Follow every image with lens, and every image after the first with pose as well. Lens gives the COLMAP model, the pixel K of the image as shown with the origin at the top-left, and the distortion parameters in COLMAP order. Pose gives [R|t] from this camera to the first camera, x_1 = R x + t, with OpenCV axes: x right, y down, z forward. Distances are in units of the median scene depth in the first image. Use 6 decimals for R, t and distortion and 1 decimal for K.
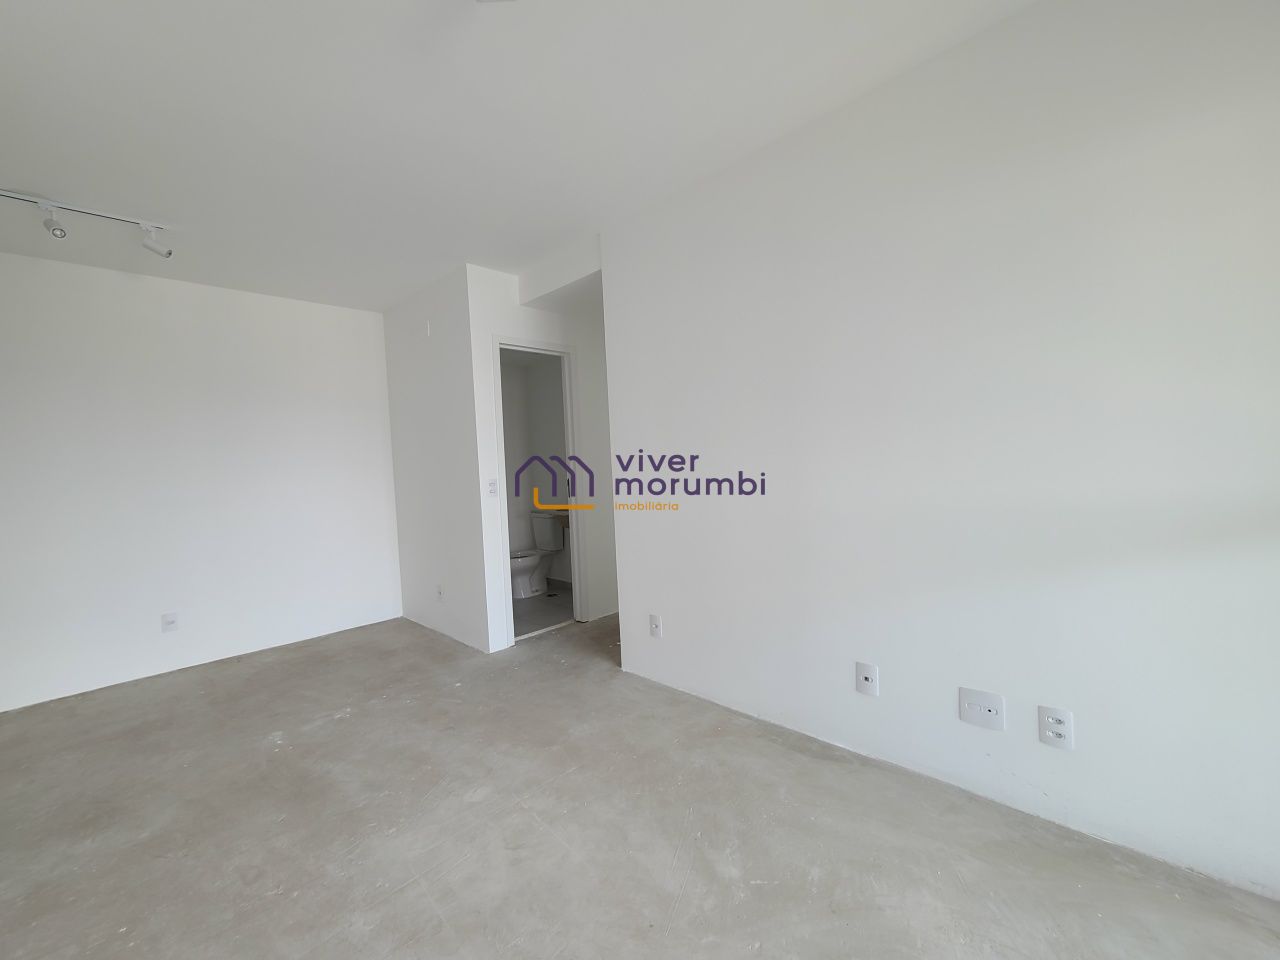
lens RADIAL K [[520.7, 0, 632.2], [0, 520.7, 483.6], [0, 0, 1]] dist [-0.002858, 0.001099]
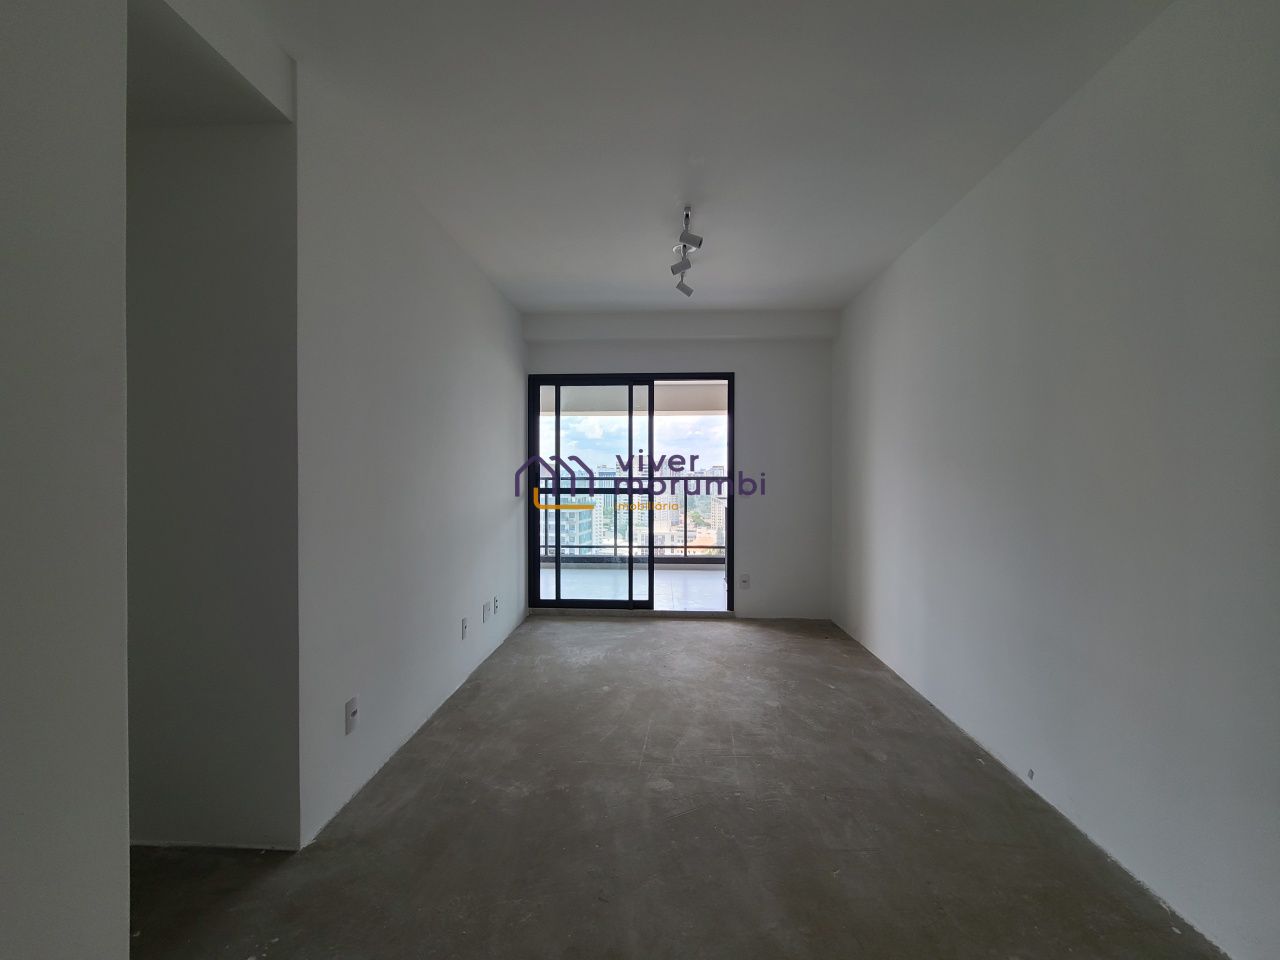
lens RADIAL K [[520.7, 0, 632.3], [0, 520.7, 482.5], [0, 0, 1]] dist [-0.002858, 0.001099]
pose [[-0.659595, 0.038983, 0.750610, -0.935038], [0.060100, 0.998192, 0.000971, -0.013647], [-0.749214, 0.045753, -0.660745, 1.490984]]
